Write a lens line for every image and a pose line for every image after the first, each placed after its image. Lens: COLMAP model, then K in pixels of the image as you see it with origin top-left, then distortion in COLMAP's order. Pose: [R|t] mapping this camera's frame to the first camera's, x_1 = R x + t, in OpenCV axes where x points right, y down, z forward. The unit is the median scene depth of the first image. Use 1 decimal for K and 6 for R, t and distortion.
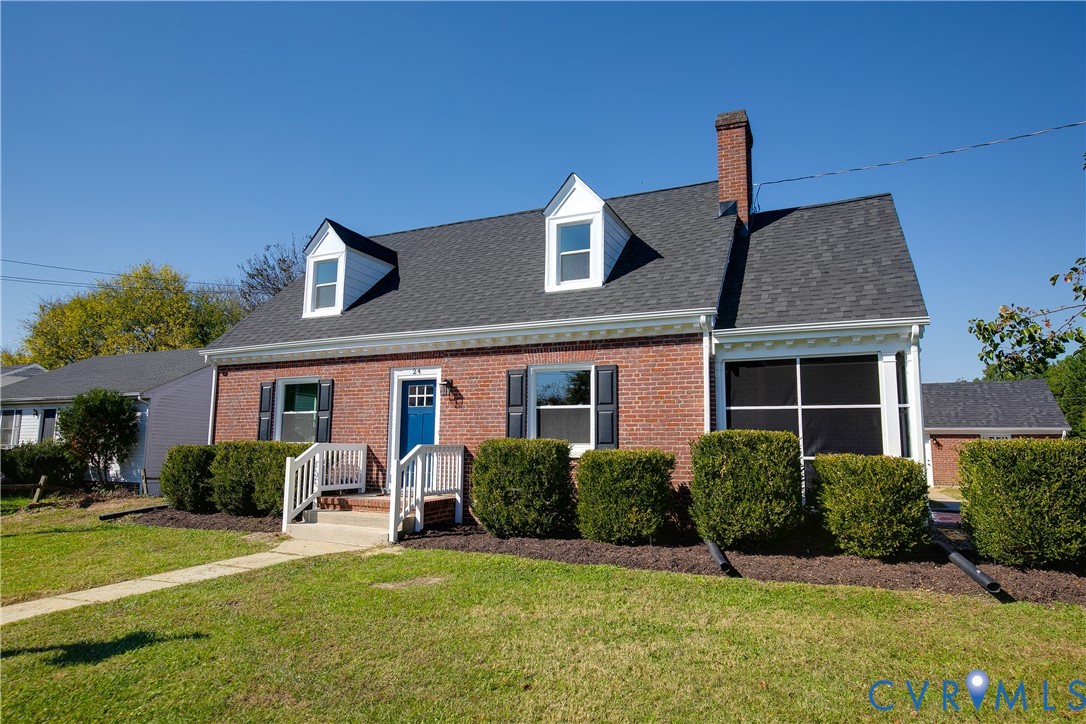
lens RADIAL K [[659.8, 0, 543.4], [0, 659.8, 359.4], [0, 0, 1]] dist [-0.002836, 0.000171]
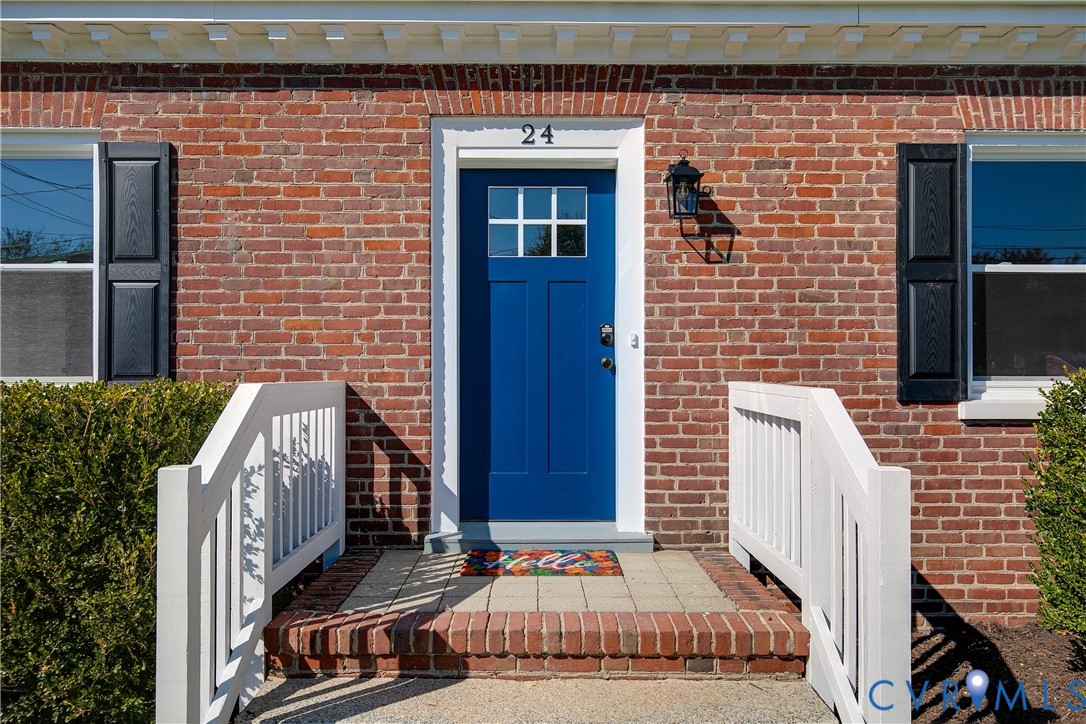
lens RADIAL K [[780.0, 0, 545.0], [0, 780.0, 366.4], [0, 0, 1]] dist [0.006188, -0.000114]
pose [[0.900528, -0.005500, 0.434763, -0.341574], [-0.051012, 0.991678, 0.118207, 0.079286], [-0.431795, -0.128627, 0.892753, 0.678522]]
